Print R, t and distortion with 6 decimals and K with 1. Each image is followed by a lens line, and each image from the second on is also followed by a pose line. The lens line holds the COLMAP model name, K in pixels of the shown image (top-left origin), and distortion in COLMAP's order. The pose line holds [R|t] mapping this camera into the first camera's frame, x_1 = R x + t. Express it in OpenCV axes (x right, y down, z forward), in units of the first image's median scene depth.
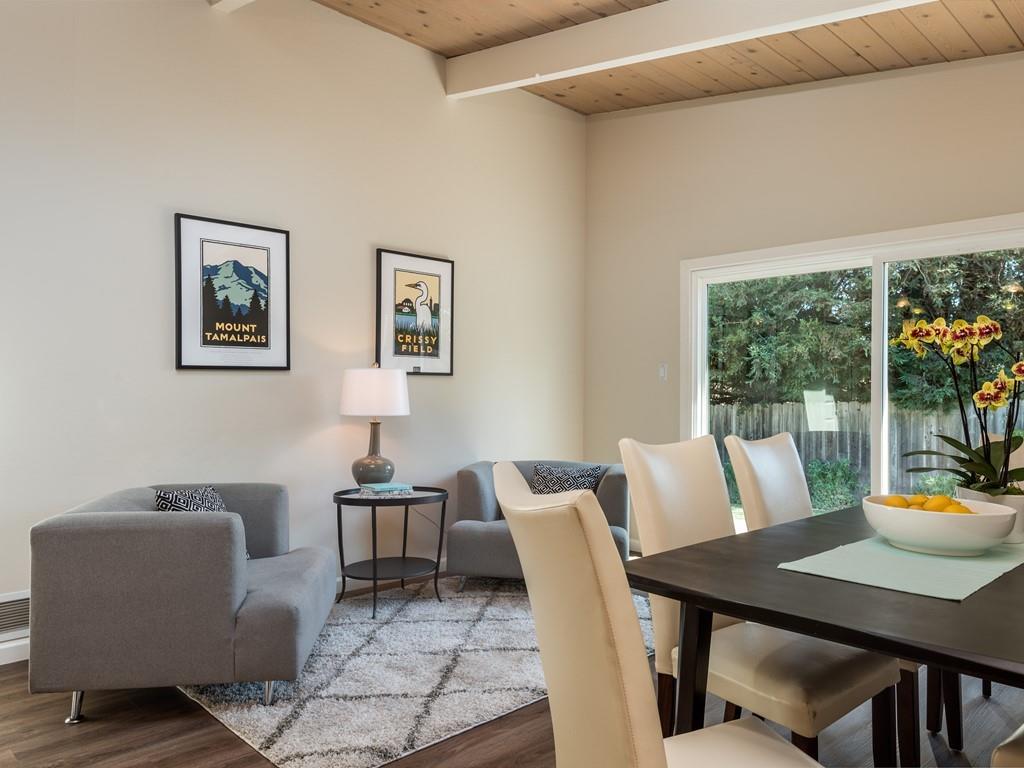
lens RADIAL K [[743.6, 0, 512.0], [0, 743.6, 384.0], [0, 0, 1]] dist [0.001206, -0.000056]
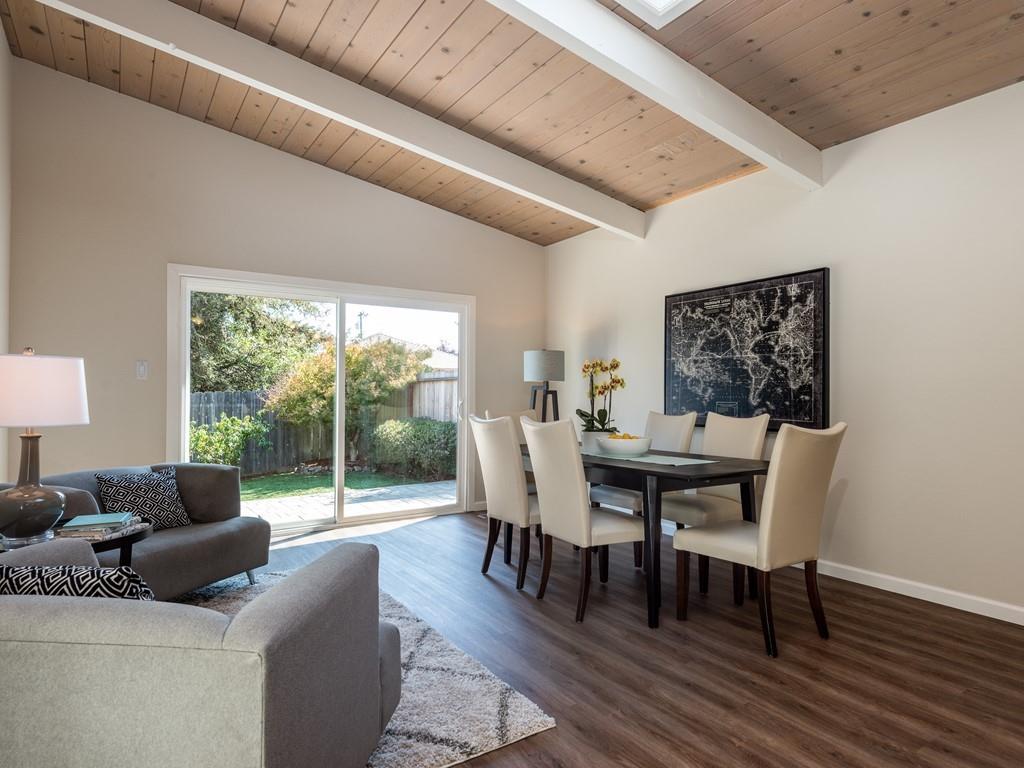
lens RADIAL K [[608.2, 0, 512.0], [0, 608.2, 384.0], [0, 0, 1]] dist [0.000826, -0.000383]
pose [[0.200806, 0.014433, 0.979525, -0.610271], [-0.015113, 0.999818, -0.011633, 0.005797], [-0.979514, -0.012467, 0.200988, 0.431071]]
